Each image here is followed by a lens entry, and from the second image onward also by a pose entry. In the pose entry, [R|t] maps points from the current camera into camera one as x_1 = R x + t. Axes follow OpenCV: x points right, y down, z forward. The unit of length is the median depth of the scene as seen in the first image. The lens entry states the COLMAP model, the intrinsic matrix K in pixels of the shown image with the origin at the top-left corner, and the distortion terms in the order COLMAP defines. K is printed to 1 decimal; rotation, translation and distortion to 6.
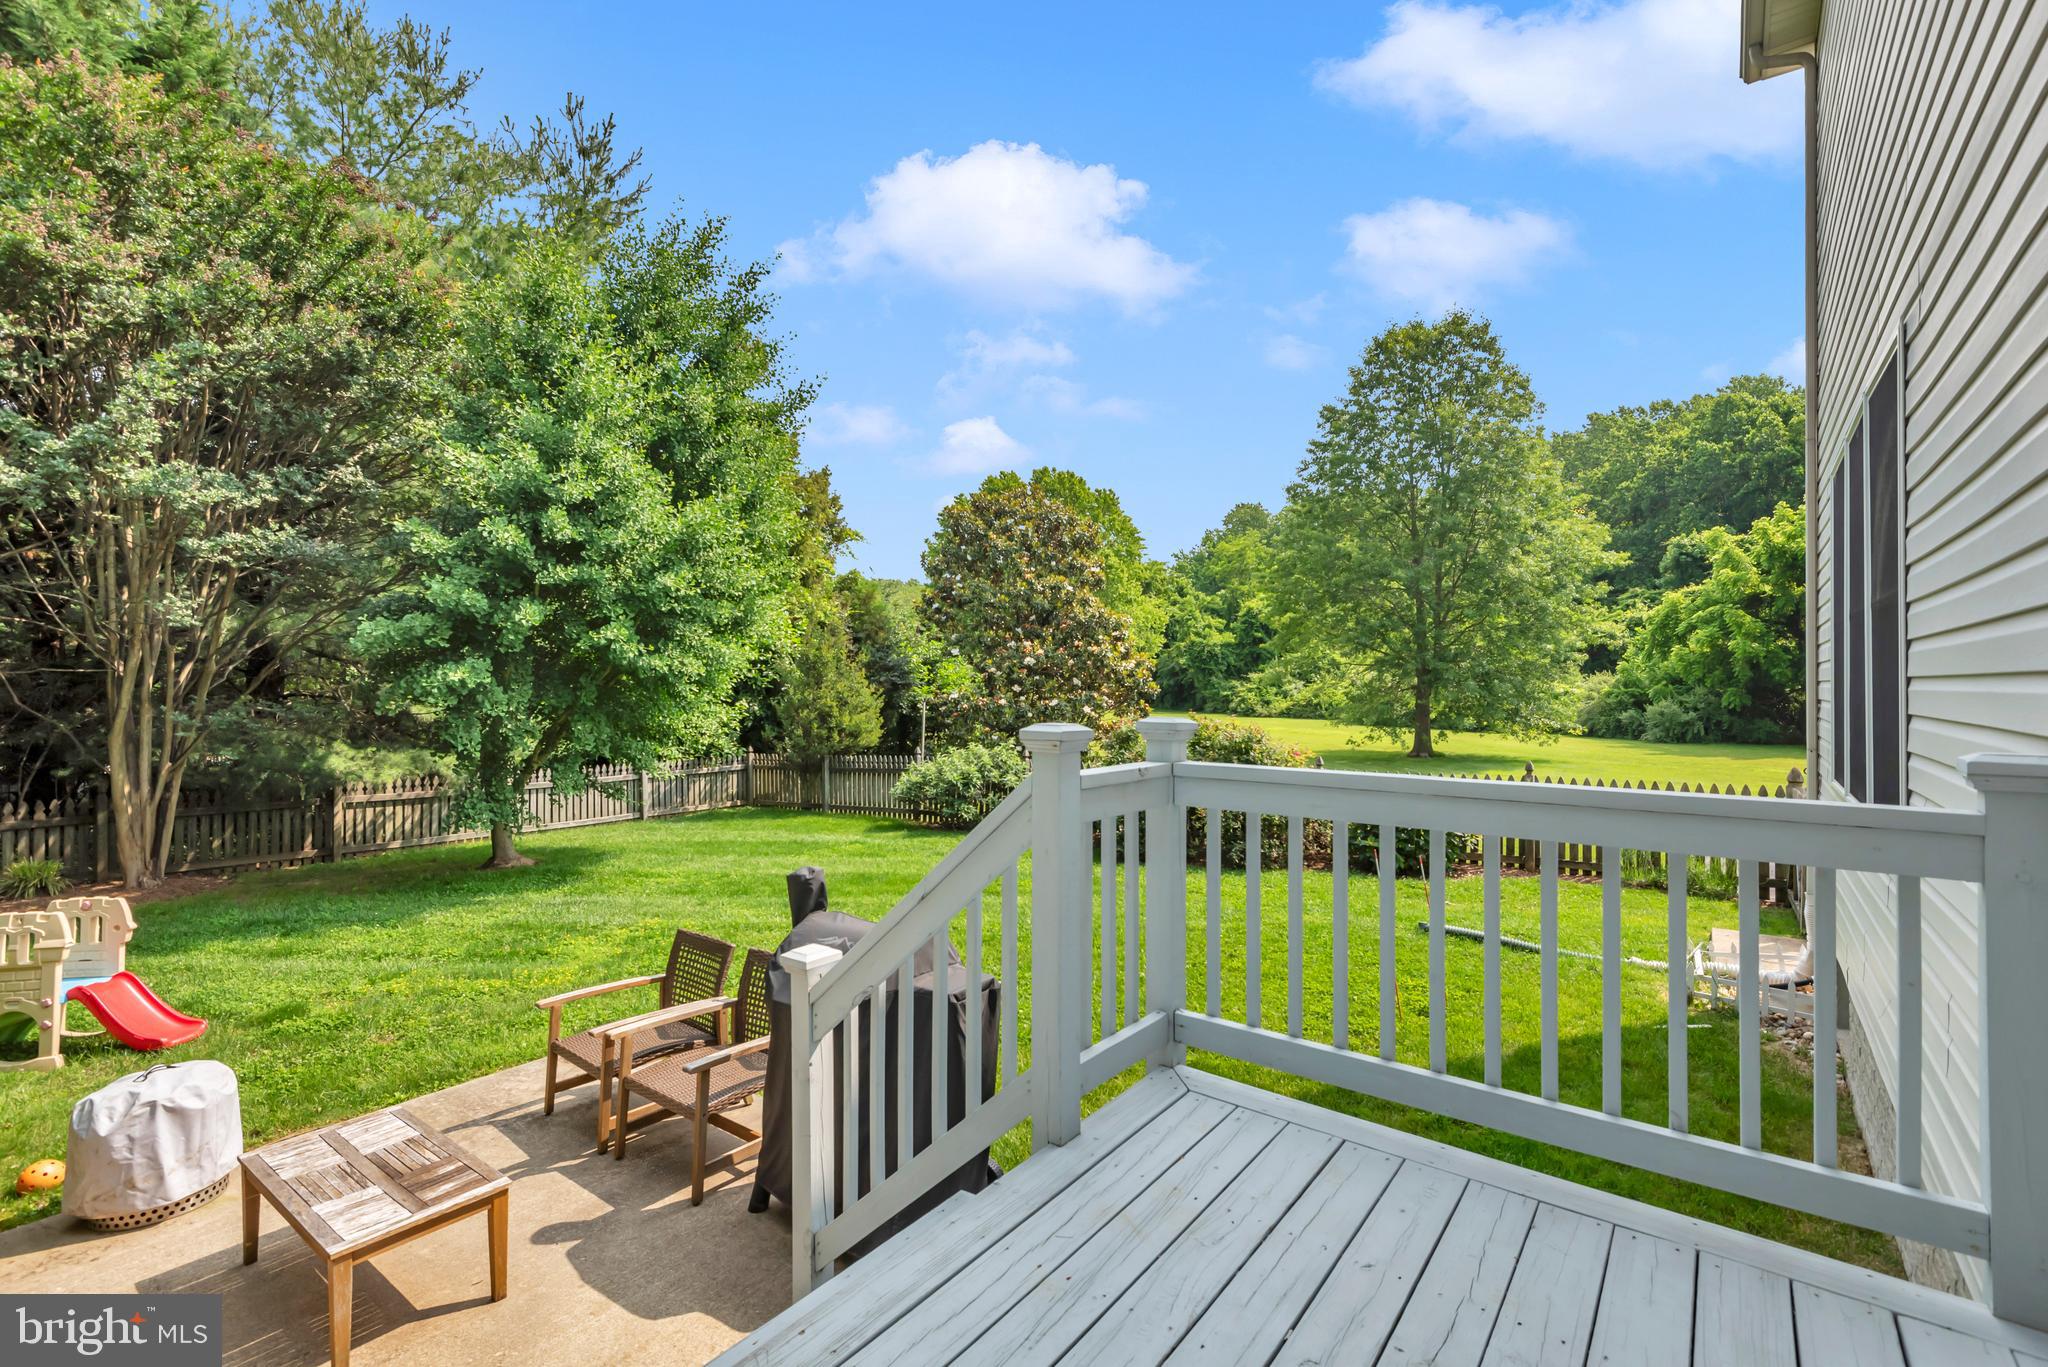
lens RADIAL K [[959.6, 0, 1005.7], [0, 959.6, 684.1], [0, 0, 1]] dist [0.020206, -0.000791]
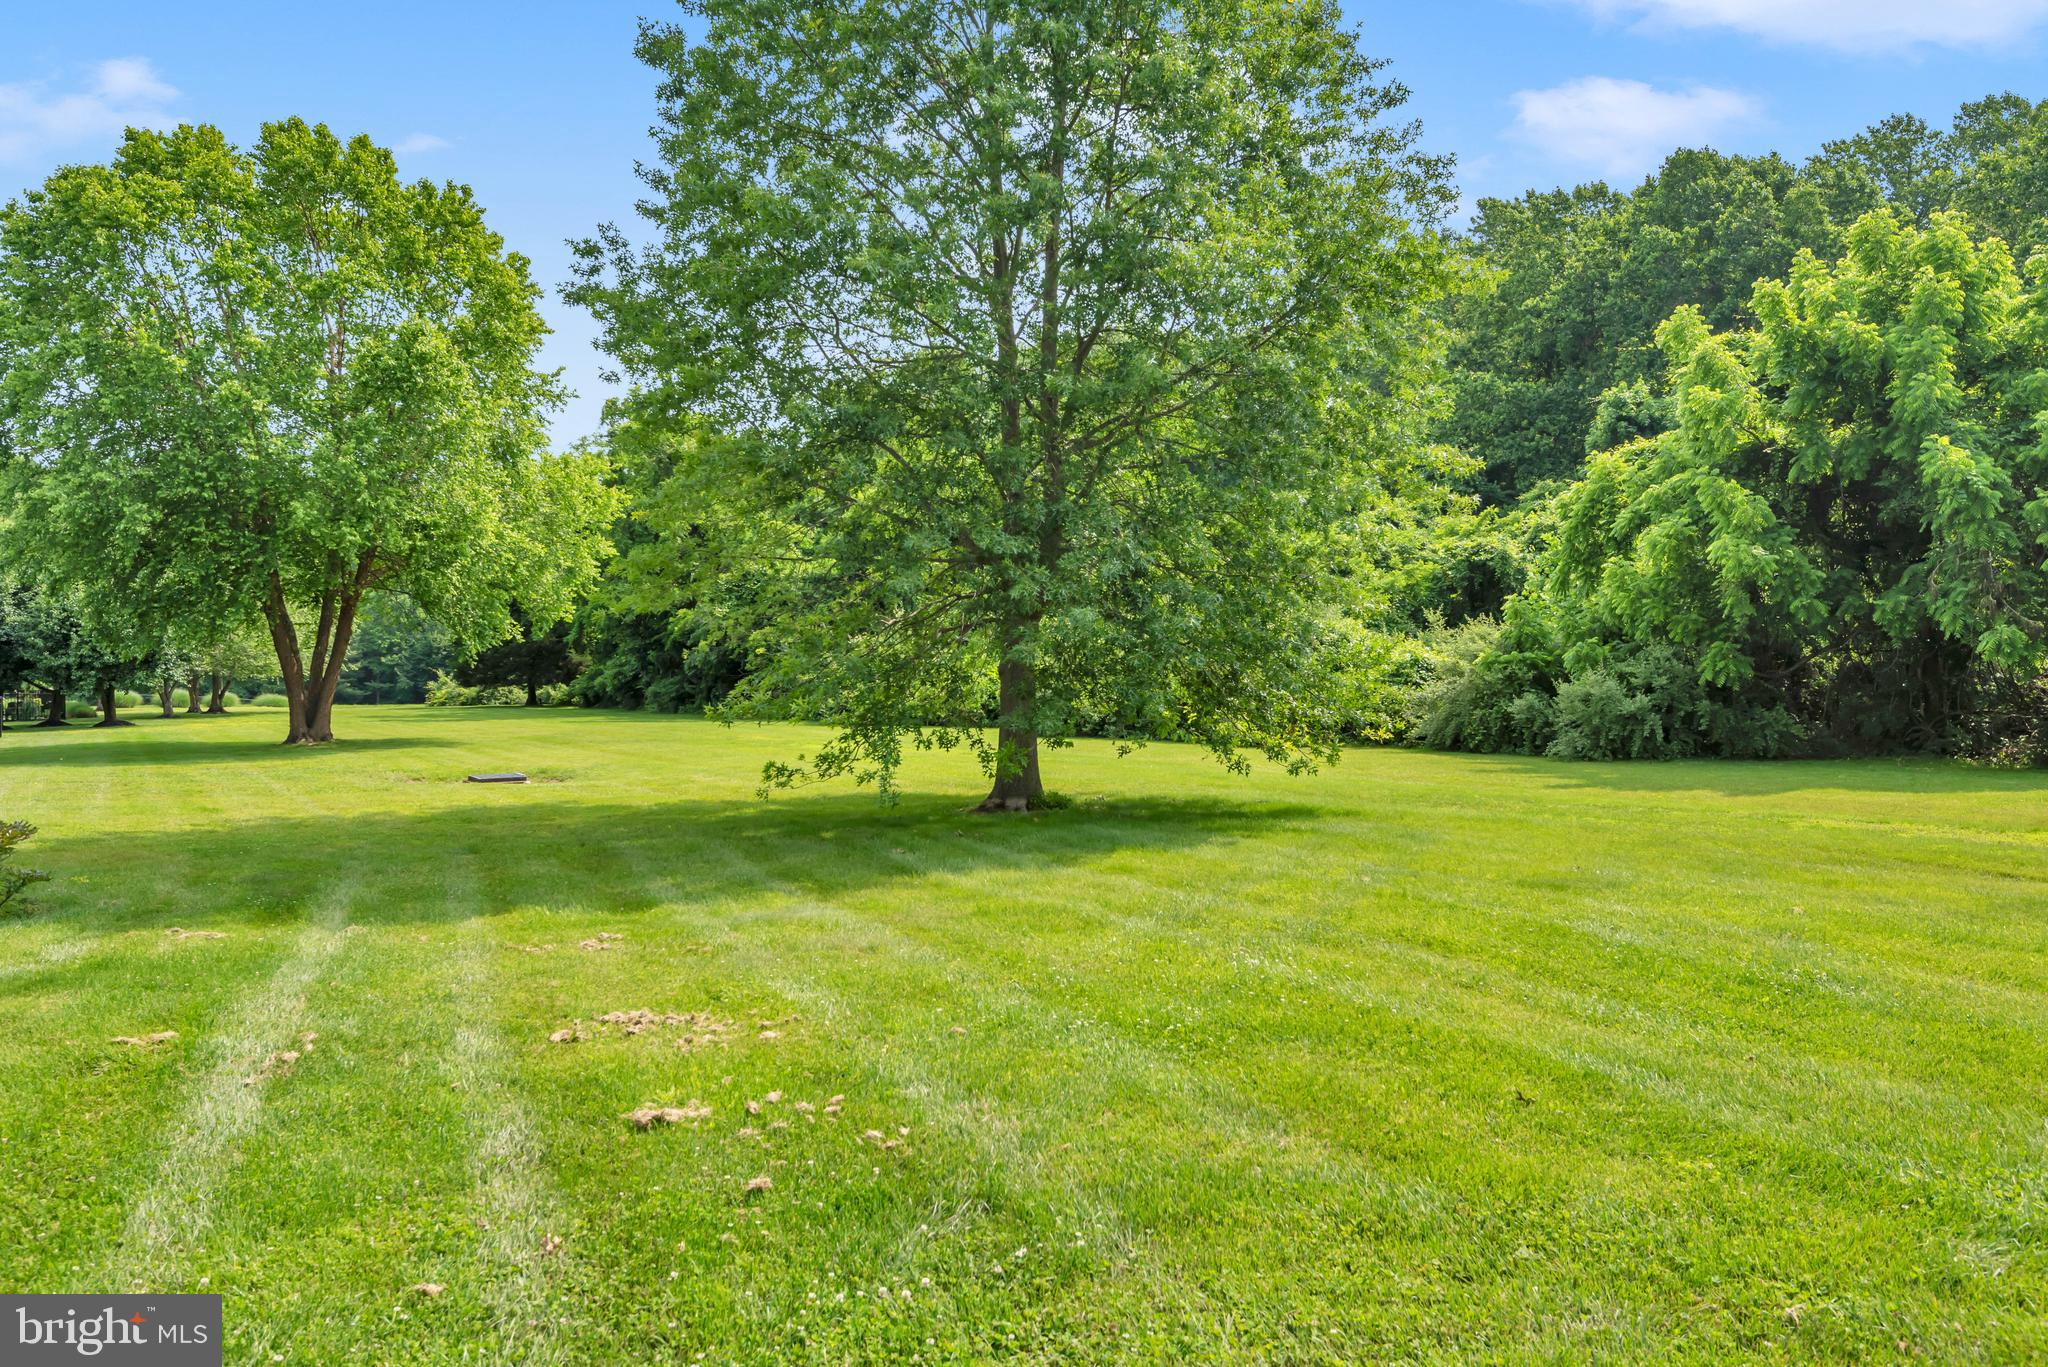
lens RADIAL K [[1541.8, 0, 1033.4], [0, 1541.8, 667.4], [0, 0, 1]] dist [0.039669, 0.000254]
pose [[0.969958, -0.001744, 0.243264, 0.228953], [0.004561, 0.999929, -0.011017, 0.021431], [-0.243228, 0.011795, 0.969897, 0.327690]]
